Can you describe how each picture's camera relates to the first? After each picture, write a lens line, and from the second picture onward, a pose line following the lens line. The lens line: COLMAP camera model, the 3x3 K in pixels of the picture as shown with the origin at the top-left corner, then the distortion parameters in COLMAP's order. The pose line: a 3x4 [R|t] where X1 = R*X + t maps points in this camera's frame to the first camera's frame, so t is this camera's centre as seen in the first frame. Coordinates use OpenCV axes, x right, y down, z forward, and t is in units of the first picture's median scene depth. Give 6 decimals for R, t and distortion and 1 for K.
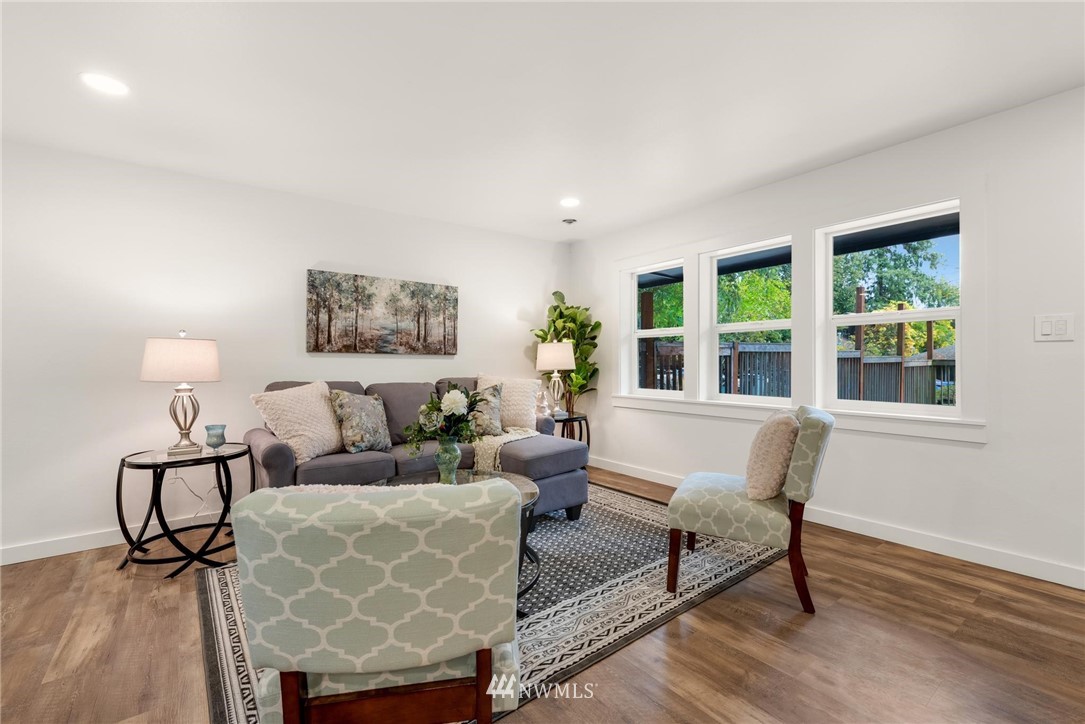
lens RADIAL K [[455.6, 0, 533.8], [0, 455.6, 359.1], [0, 0, 1]] dist [0.011528, -0.000103]
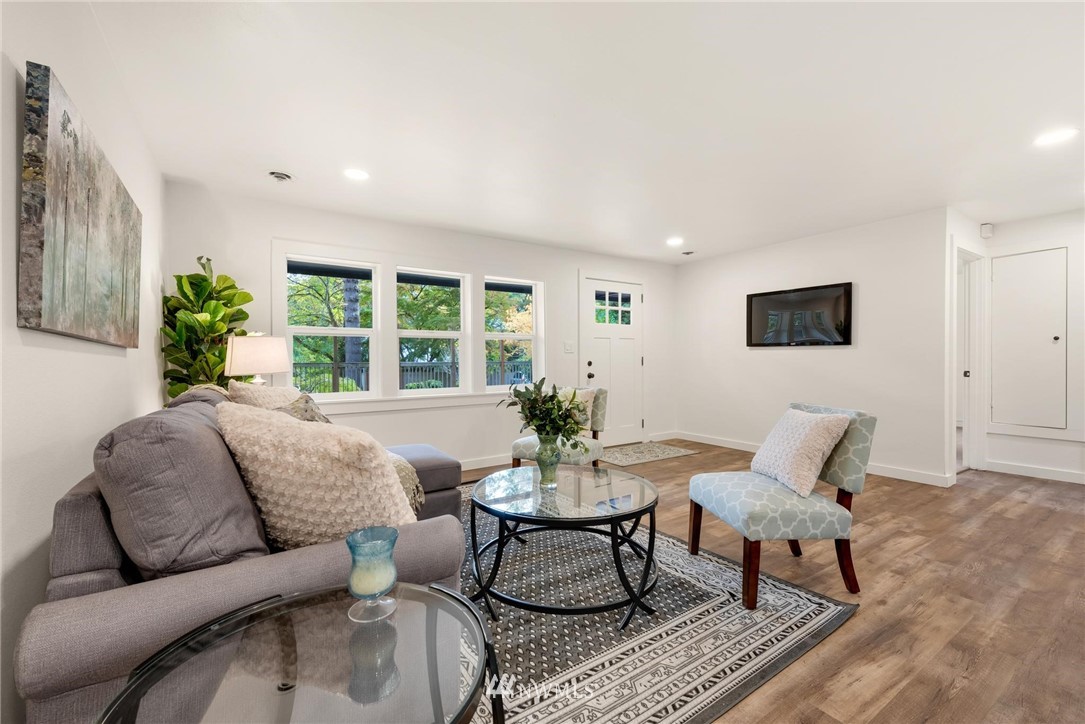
lens RADIAL K [[455.6, 0, 536.8], [0, 455.6, 361.6], [0, 0, 1]] dist [0.011528, -0.000103]
pose [[0.111168, 0.009134, 0.993760, -0.679584], [-0.002359, 0.999957, -0.008927, 0.012347], [-0.993799, -0.001352, 0.111184, 0.533949]]
